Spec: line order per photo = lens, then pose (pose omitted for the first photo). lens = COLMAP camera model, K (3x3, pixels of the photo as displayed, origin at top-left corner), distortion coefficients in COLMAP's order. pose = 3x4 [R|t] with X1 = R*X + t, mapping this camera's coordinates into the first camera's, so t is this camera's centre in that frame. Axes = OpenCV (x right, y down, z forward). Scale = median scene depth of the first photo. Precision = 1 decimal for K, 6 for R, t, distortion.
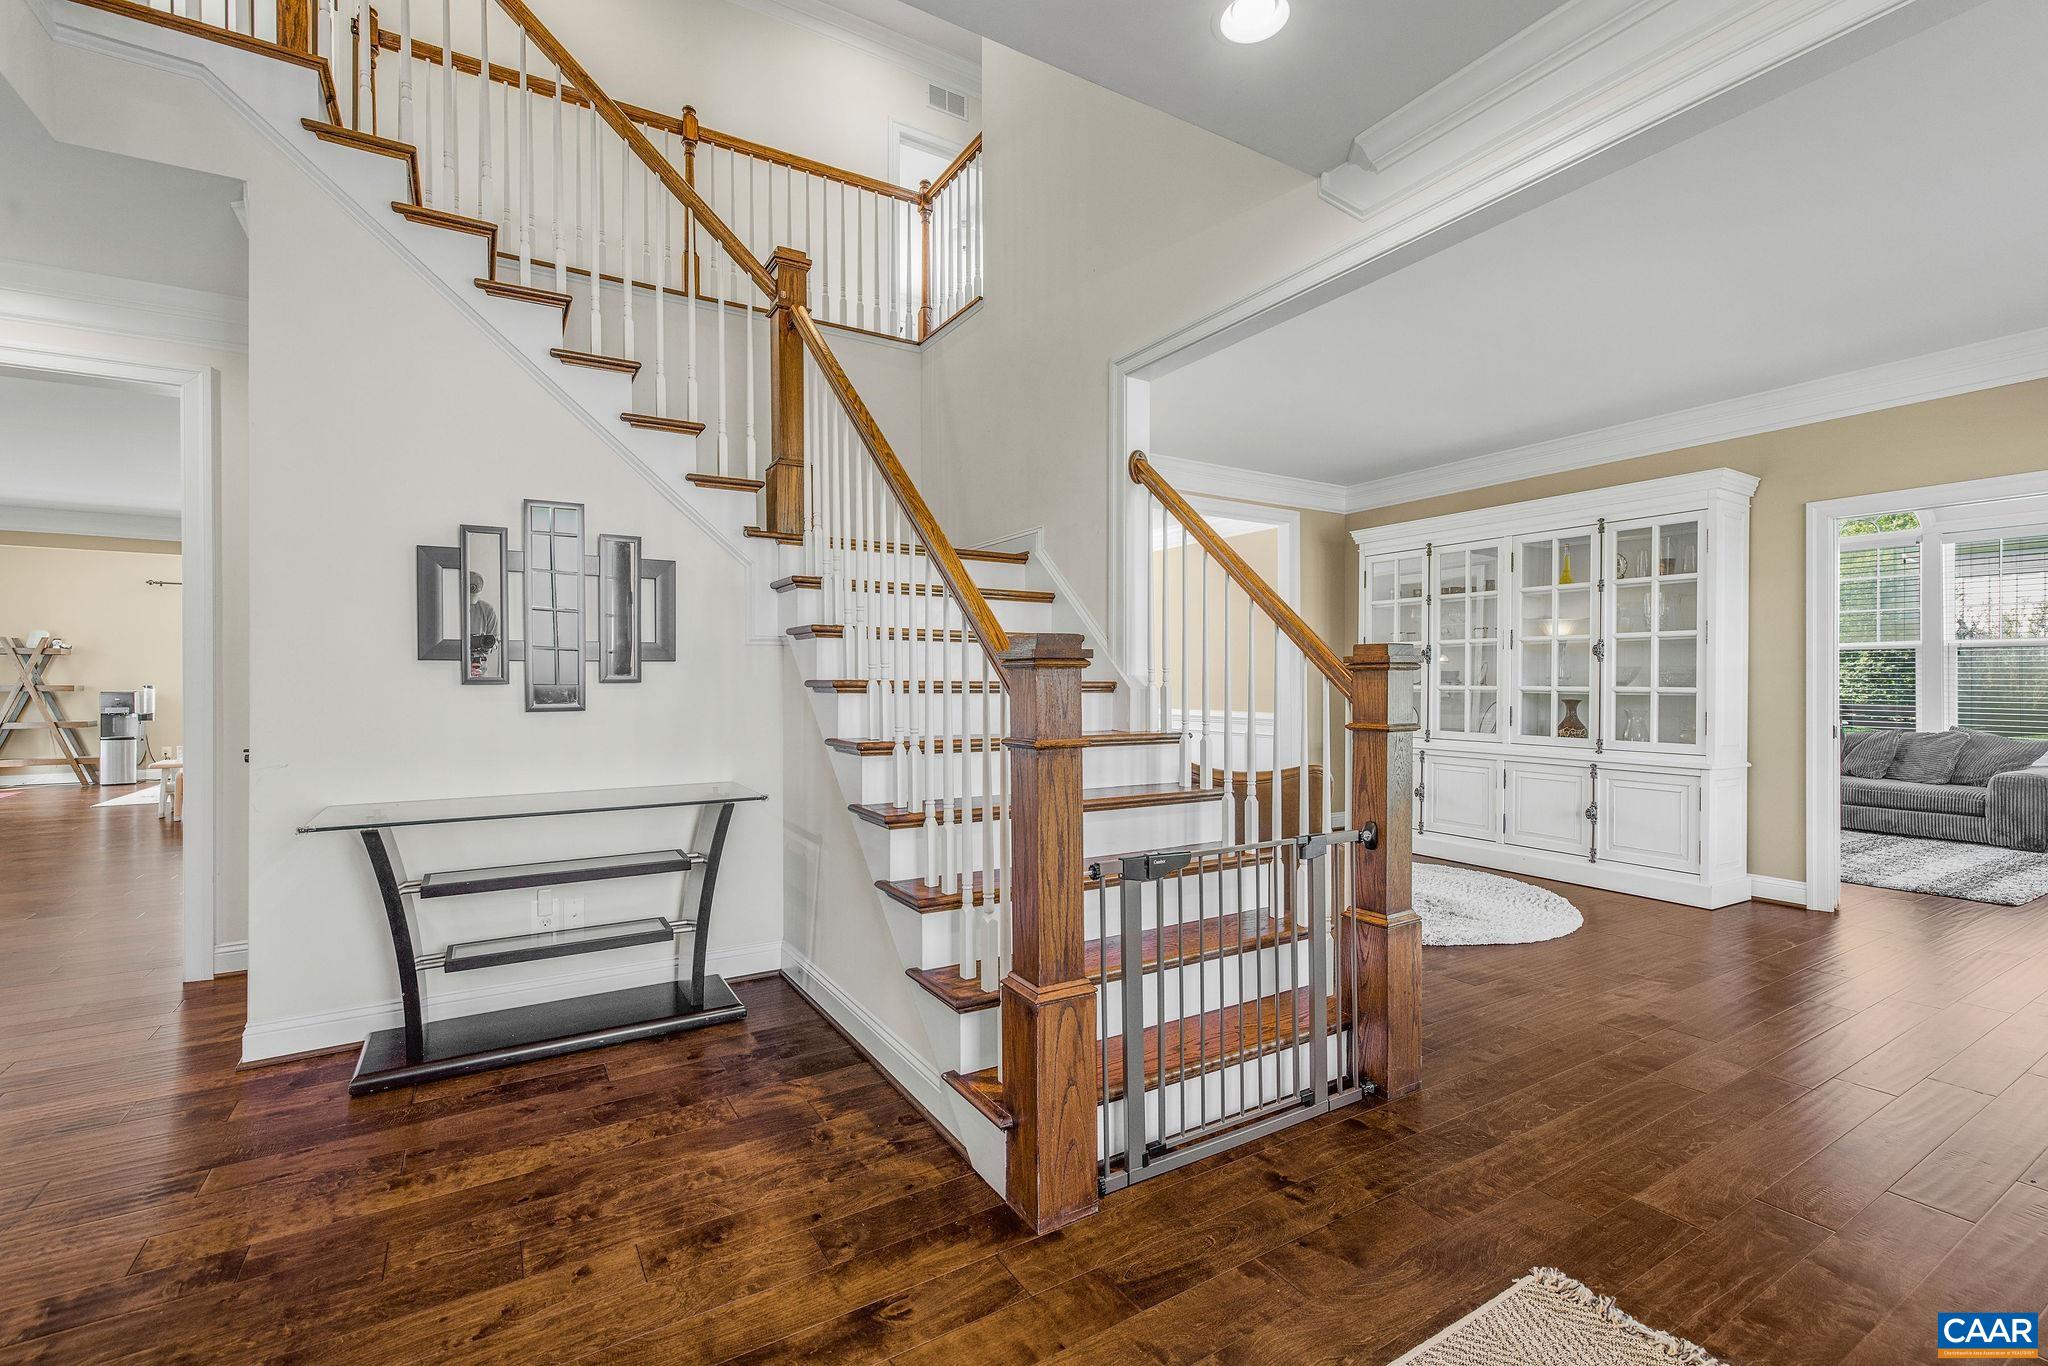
lens RADIAL K [[874.9, 0, 1042.9], [0, 874.9, 682.1], [0, 0, 1]] dist [0.000837, 0.000594]
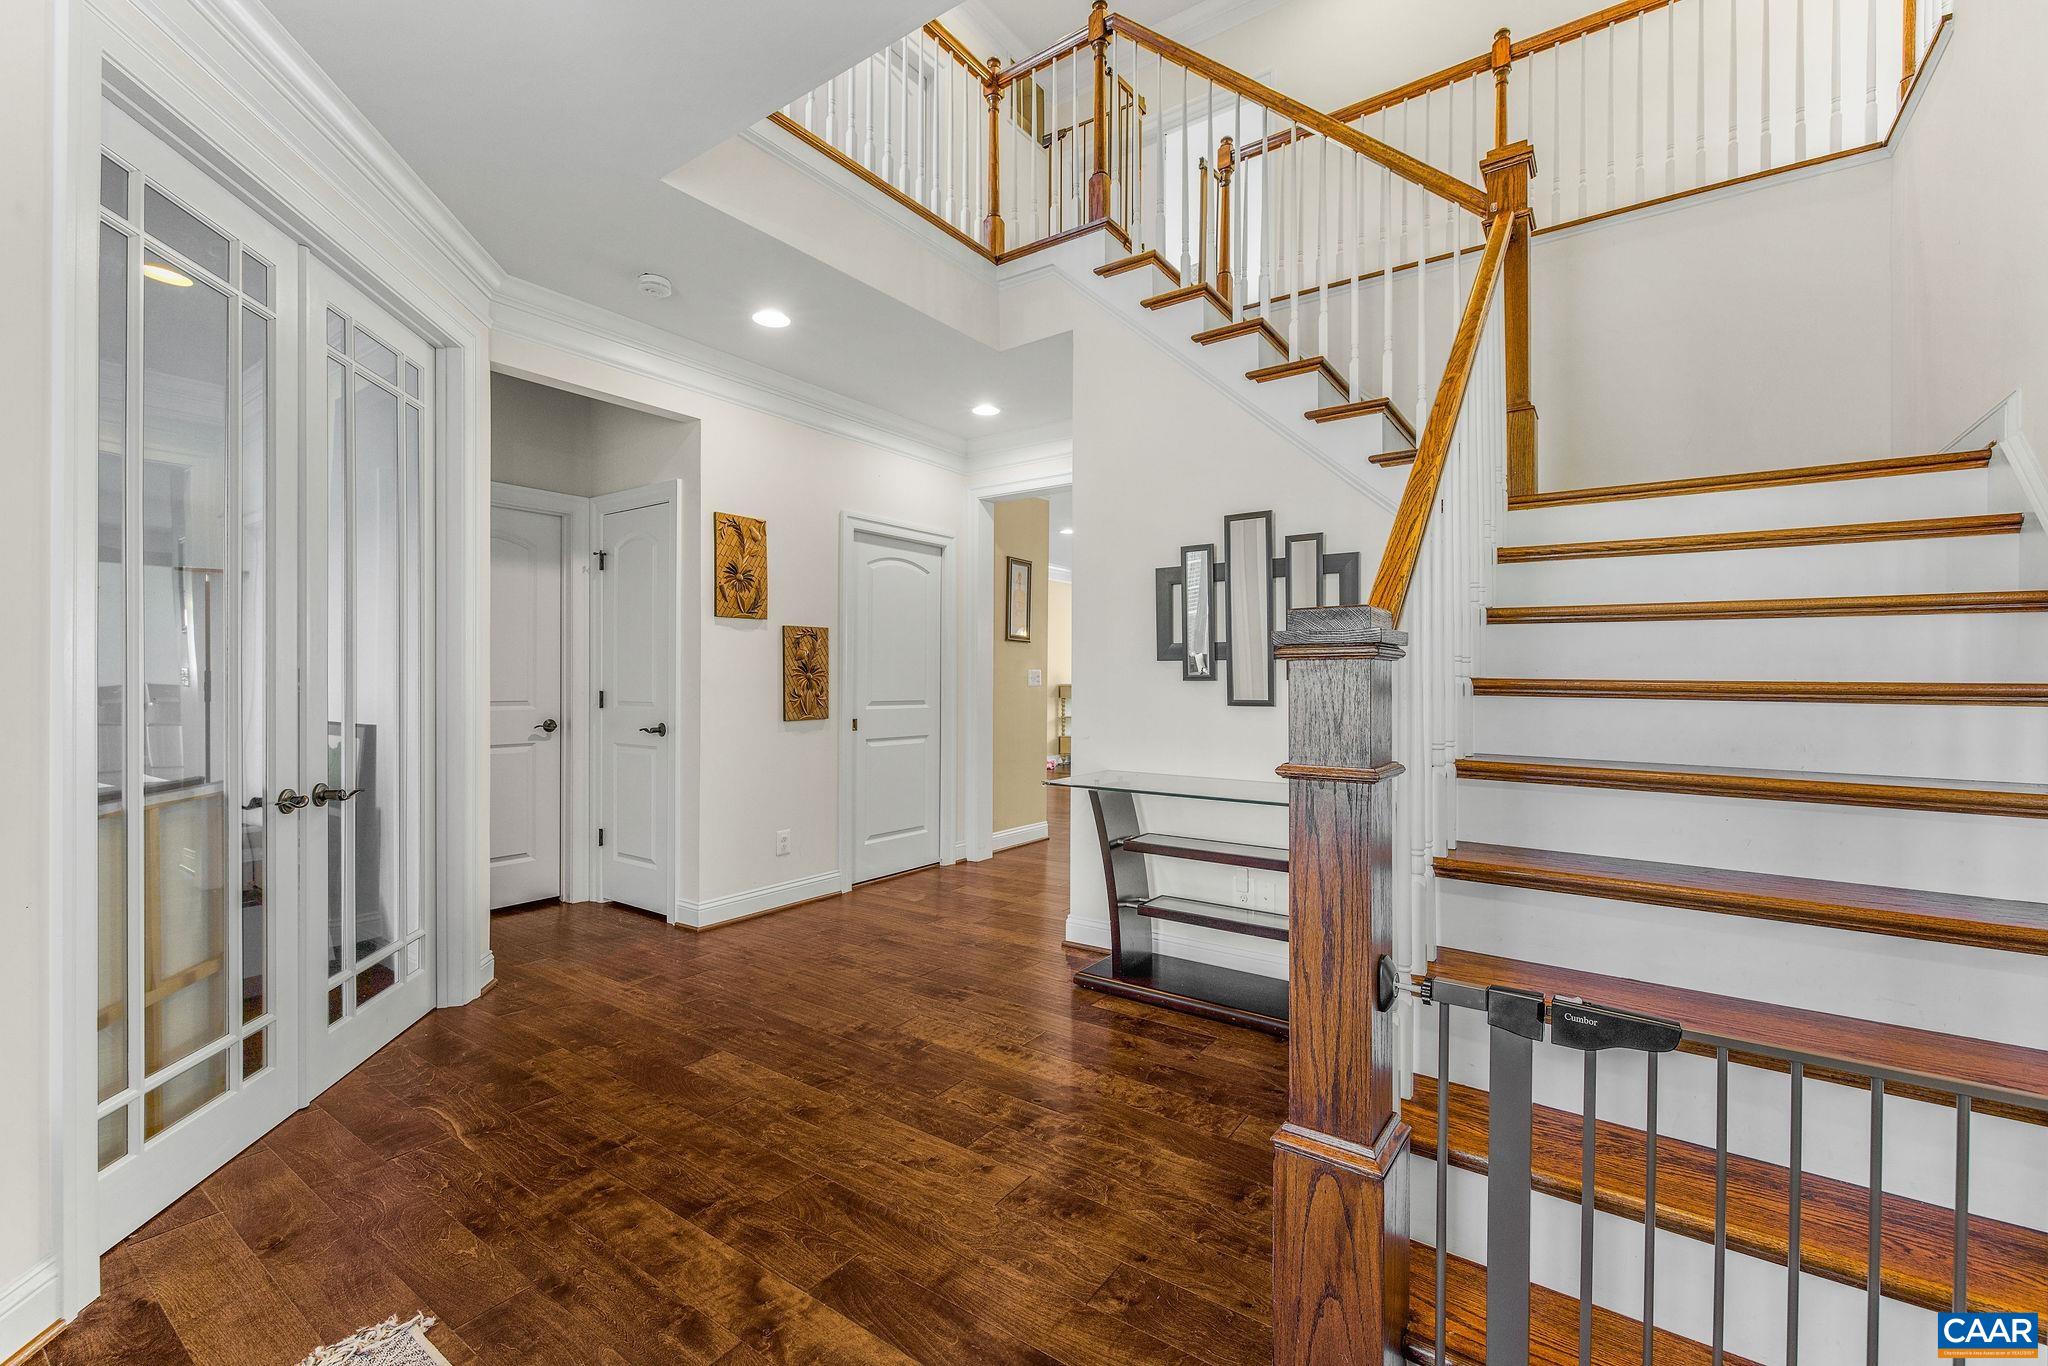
lens RADIAL K [[874.9, 0, 1037.3], [0, 874.9, 677.6], [0, 0, 1]] dist [0.000837, 0.000594]
pose [[0.389021, 0.004062, -0.921220, 0.418434], [-0.006963, 0.999975, 0.001469, -0.001943], [0.921202, 0.005843, 0.389040, 0.409804]]
